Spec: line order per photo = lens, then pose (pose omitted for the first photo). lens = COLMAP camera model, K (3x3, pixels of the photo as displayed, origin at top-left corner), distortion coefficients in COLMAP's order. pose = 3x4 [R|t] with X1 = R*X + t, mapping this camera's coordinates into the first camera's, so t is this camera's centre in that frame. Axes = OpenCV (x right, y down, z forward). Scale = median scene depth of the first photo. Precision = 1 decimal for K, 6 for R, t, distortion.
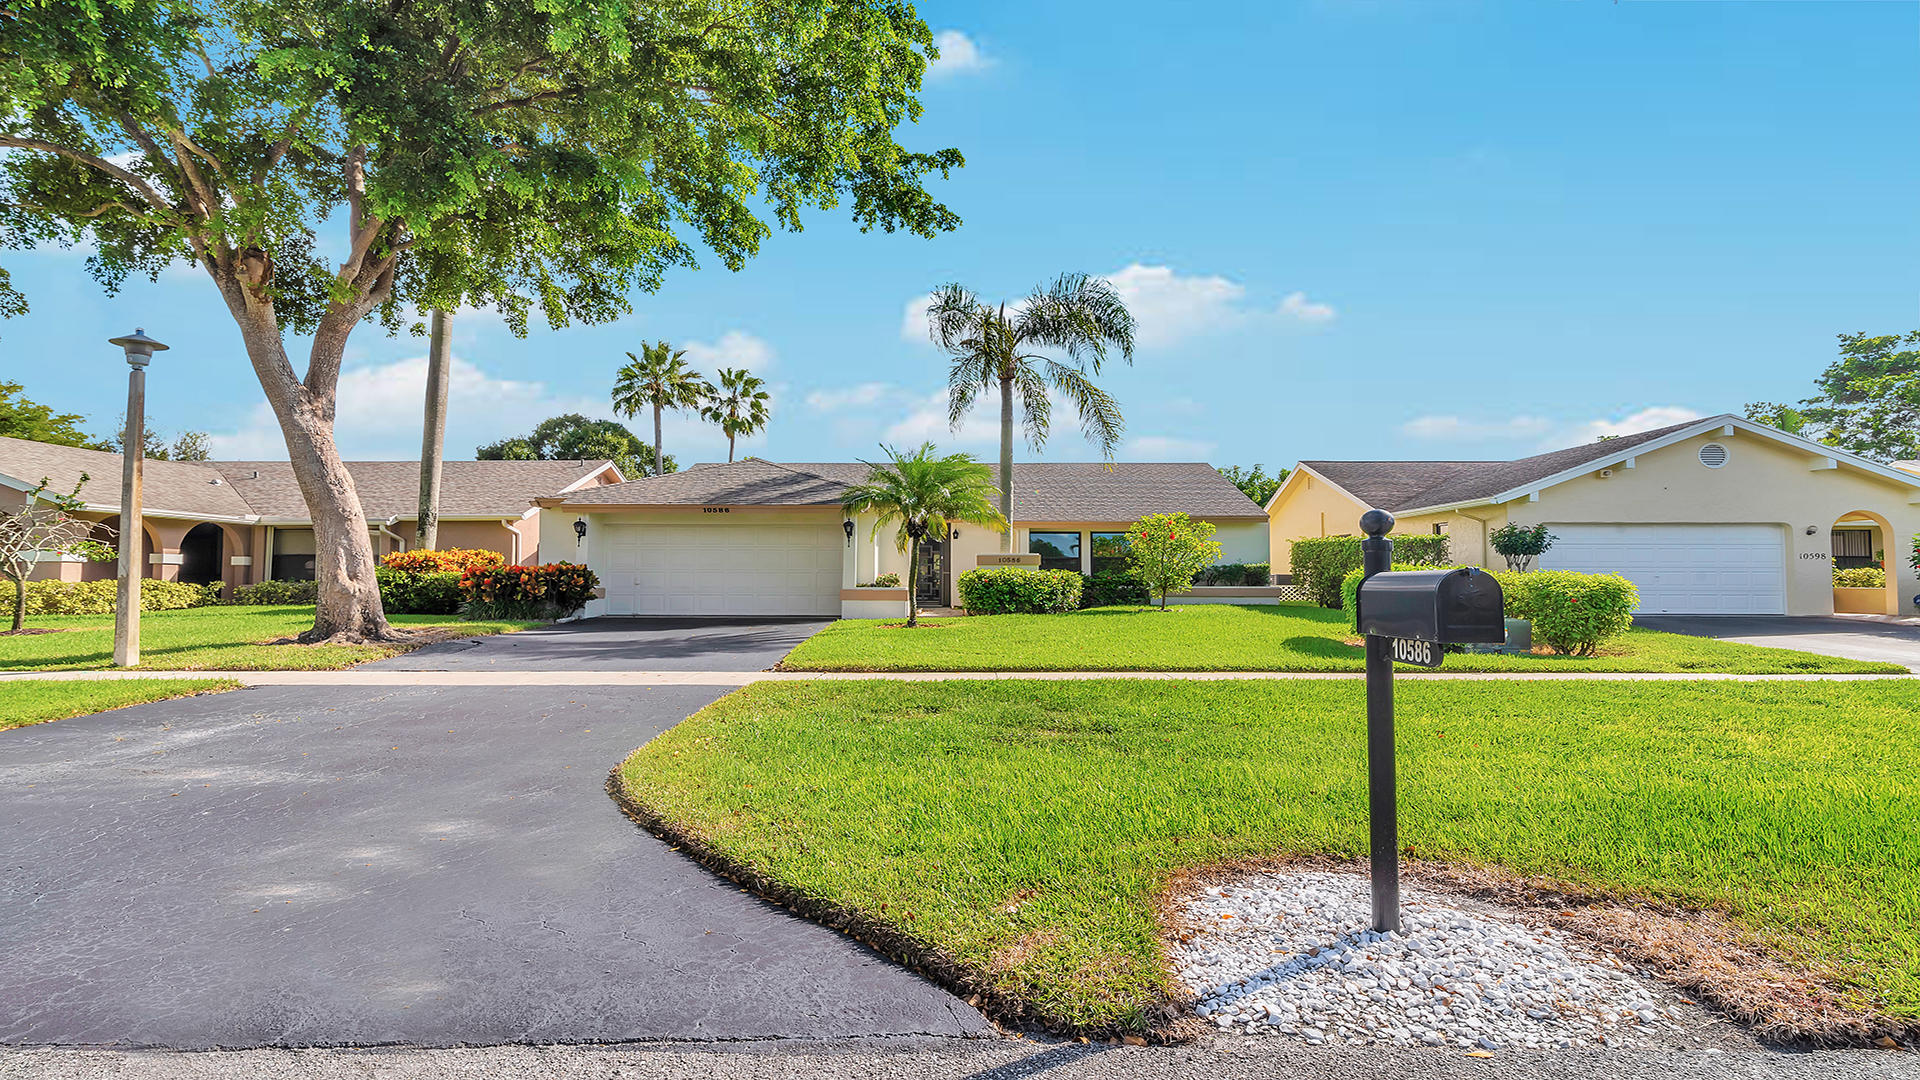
lens RADIAL K [[964.7, 0, 959.8], [0, 964.7, 535.3], [0, 0, 1]] dist [0.000570, -0.000016]
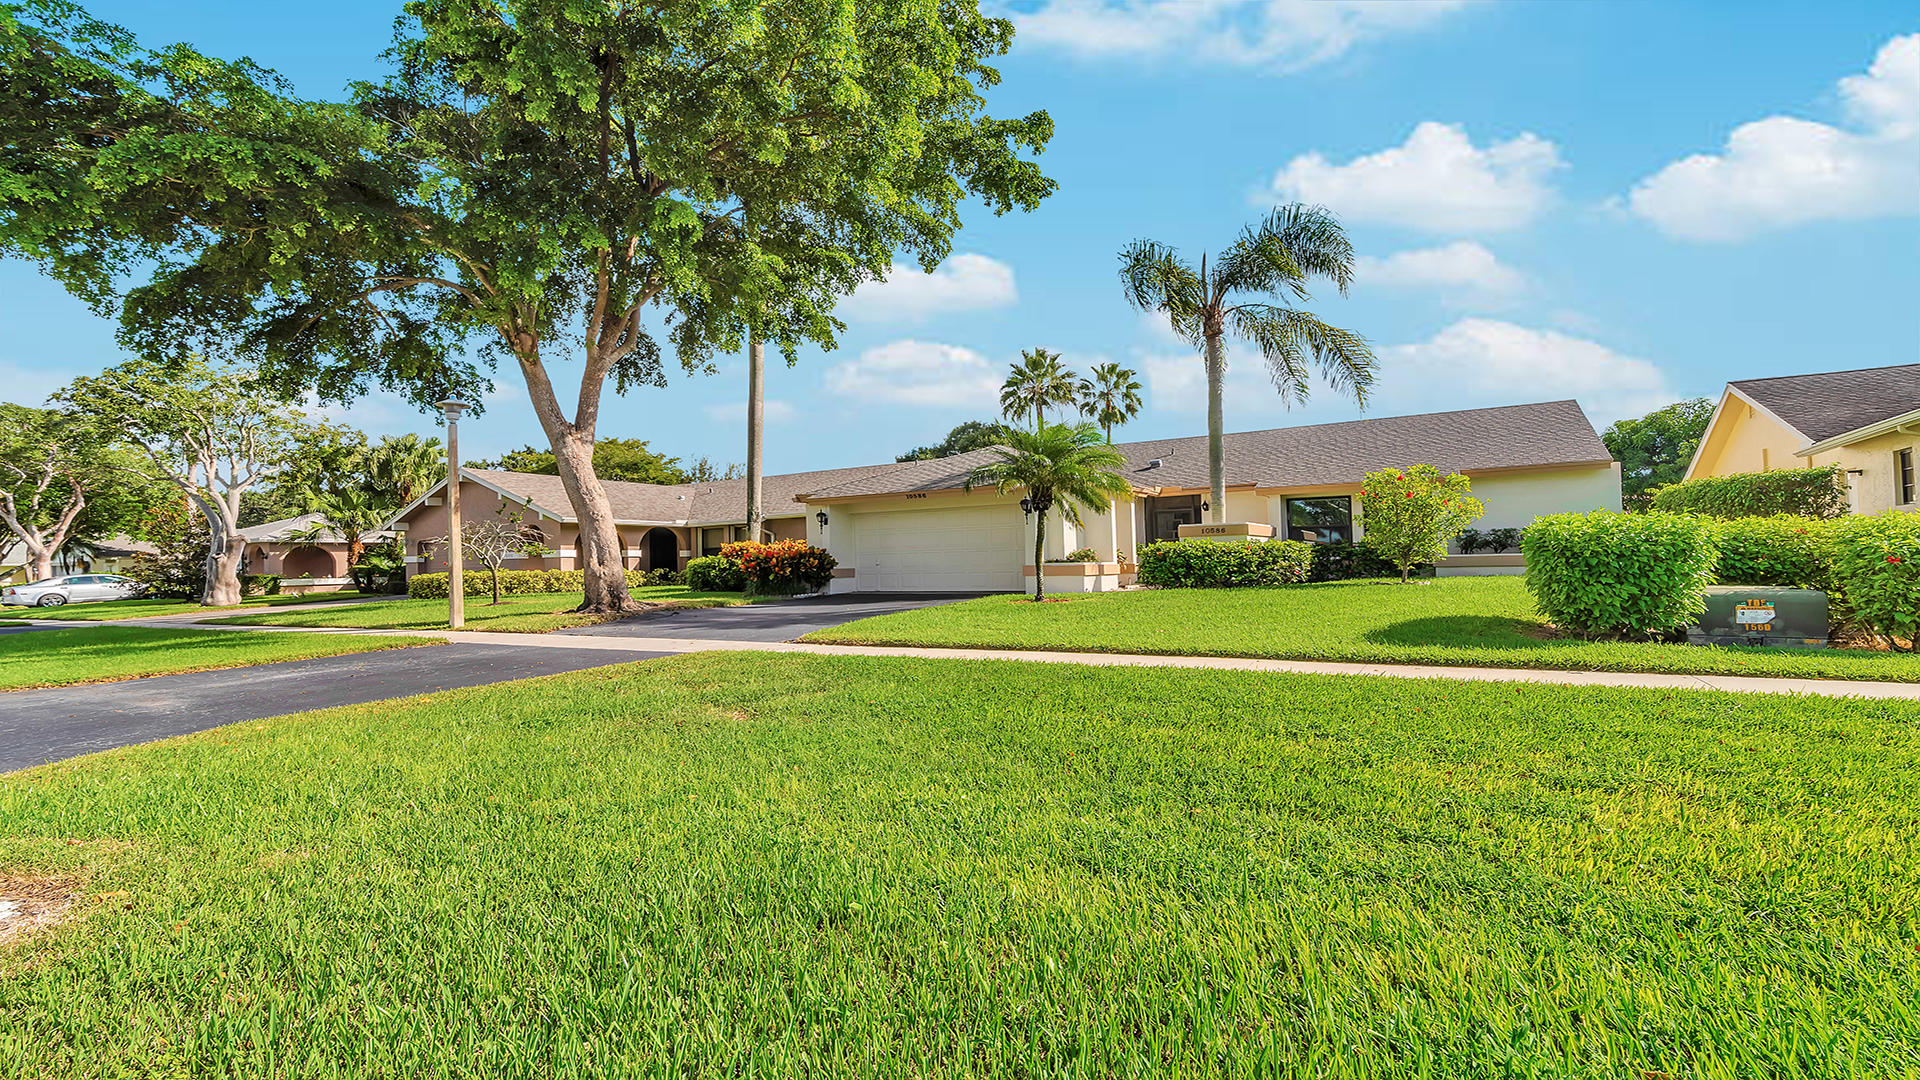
lens RADIAL K [[873.8, 0, 959.9], [0, 873.8, 550.9], [0, 0, 1]] dist [0.010214, 0.000724]
pose [[0.858503, -0.028067, -0.512039, 0.257255], [0.046392, 0.998658, 0.023041, 0.013196], [0.510705, -0.043535, 0.858653, 0.137759]]
